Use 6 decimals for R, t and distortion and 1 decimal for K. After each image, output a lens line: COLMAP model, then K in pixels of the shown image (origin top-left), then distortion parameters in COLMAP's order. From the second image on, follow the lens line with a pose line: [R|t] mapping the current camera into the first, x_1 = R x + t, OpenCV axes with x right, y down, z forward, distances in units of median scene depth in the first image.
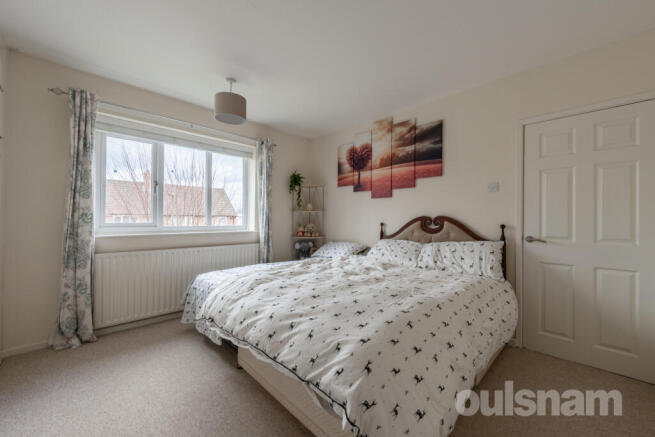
lens RADIAL K [[256.0, 0, 328.7], [0, 256.0, 217.2], [0, 0, 1]] dist [0.000048, -0.000256]
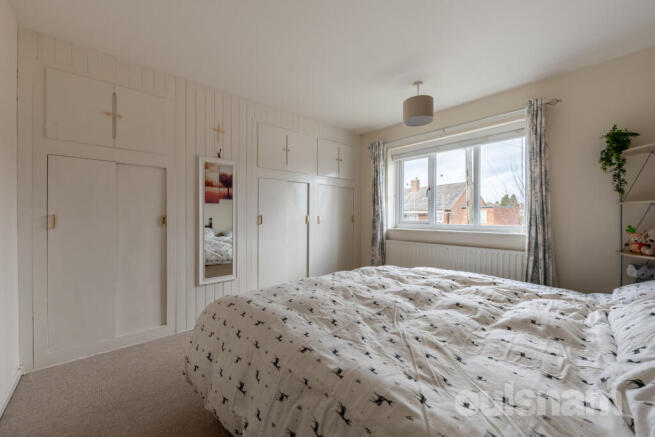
lens RADIAL K [[256.0, 0, 326.6], [0, 256.0, 217.6], [0, 0, 1]] dist [0.000048, -0.000256]
pose [[-0.065314, 0.000791, -0.997864, 0.432618], [0.004739, 0.999989, 0.000482, 0.002499], [0.997854, -0.004697, -0.065317, 0.441586]]
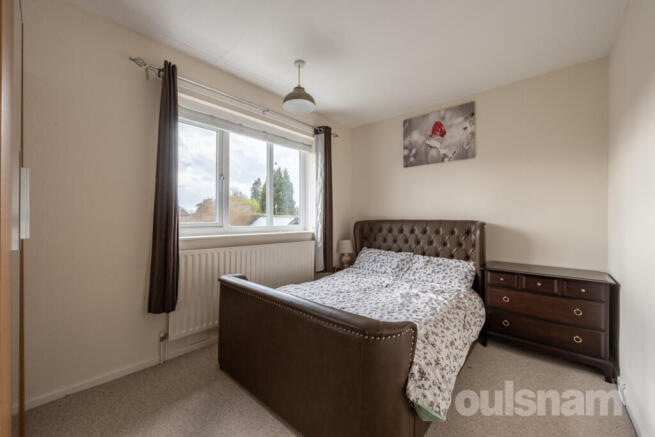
lens RADIAL K [[256.0, 0, 325.1], [0, 256.0, 220.8], [0, 0, 1]] dist [0.000048, -0.000256]
pose [[0.999359, 0.014876, 0.032559, -0.333435], [-0.015354, 0.999777, 0.014487, 0.002753], [-0.032336, -0.014977, 0.999365, 0.098525]]
